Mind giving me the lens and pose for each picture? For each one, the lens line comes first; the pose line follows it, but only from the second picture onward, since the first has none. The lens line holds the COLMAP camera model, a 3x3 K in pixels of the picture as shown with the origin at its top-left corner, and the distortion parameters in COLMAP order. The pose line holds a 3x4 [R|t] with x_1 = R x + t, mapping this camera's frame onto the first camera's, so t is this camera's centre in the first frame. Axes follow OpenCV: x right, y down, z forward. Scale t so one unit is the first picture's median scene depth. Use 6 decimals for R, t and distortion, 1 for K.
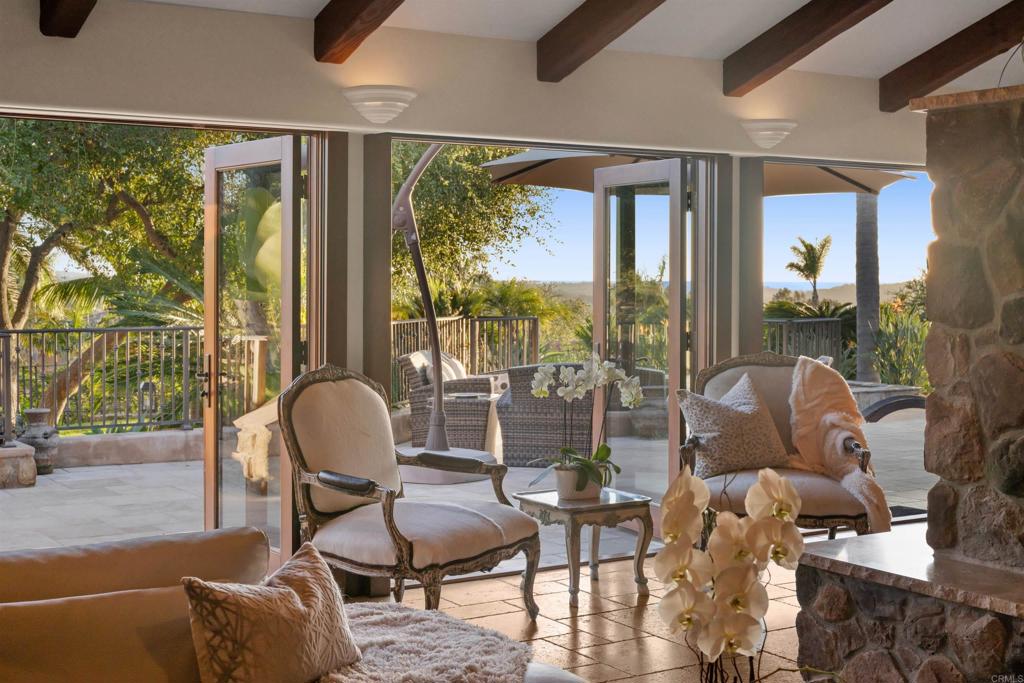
lens RADIAL K [[1482.2, 0, 512.3], [0, 1482.2, 340.4], [0, 0, 1]] dist [-0.038258, 0.000000]
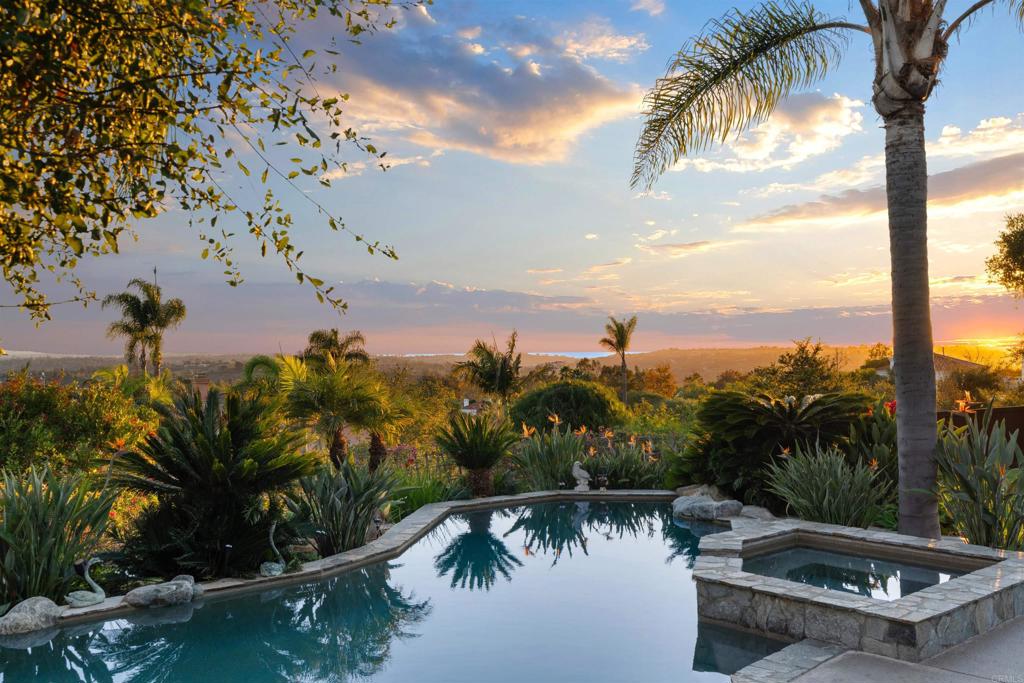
lens RADIAL K [[1029.2, 0, 511.5], [0, 1029.2, 342.5], [0, 0, 1]] dist [0.010229, 0.000000]
pose [[0.992741, -0.014620, 0.119383, 0.014581], [0.020694, 0.998545, -0.049799, -0.018796], [-0.118482, 0.051908, 0.991599, 0.357483]]
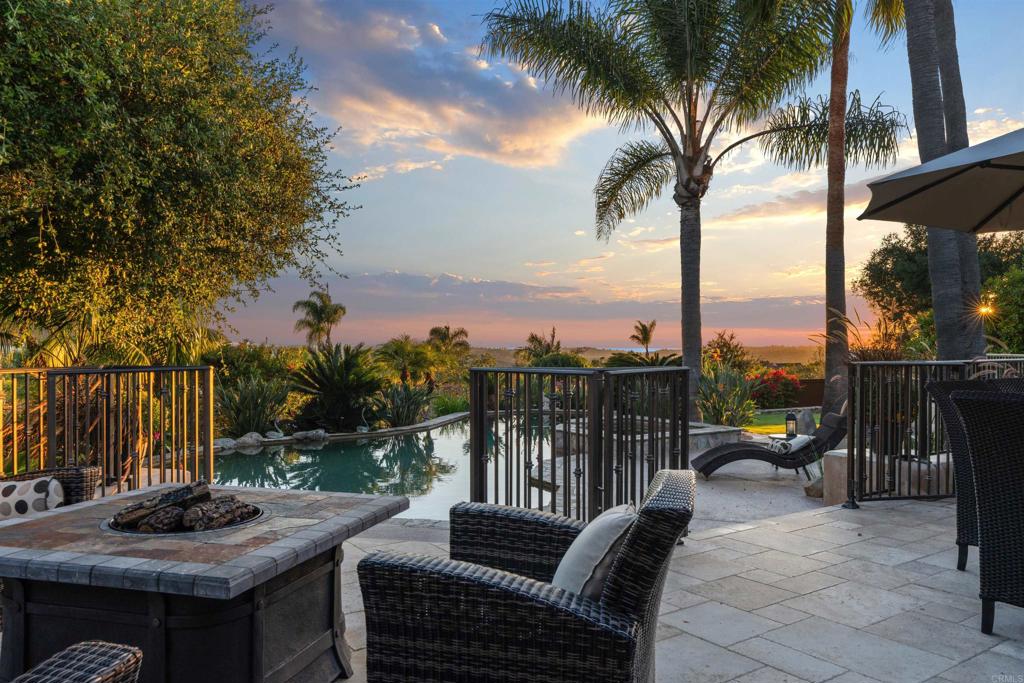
lens RADIAL K [[748.9, 0, 510.3], [0, 748.9, 343.2], [0, 0, 1]] dist [-0.004727, 0.000039]
pose [[0.999786, -0.002797, 0.020520, 0.050333], [0.003748, 0.998913, -0.046458, -0.003679], [-0.020368, 0.046525, 0.998709, 0.244419]]
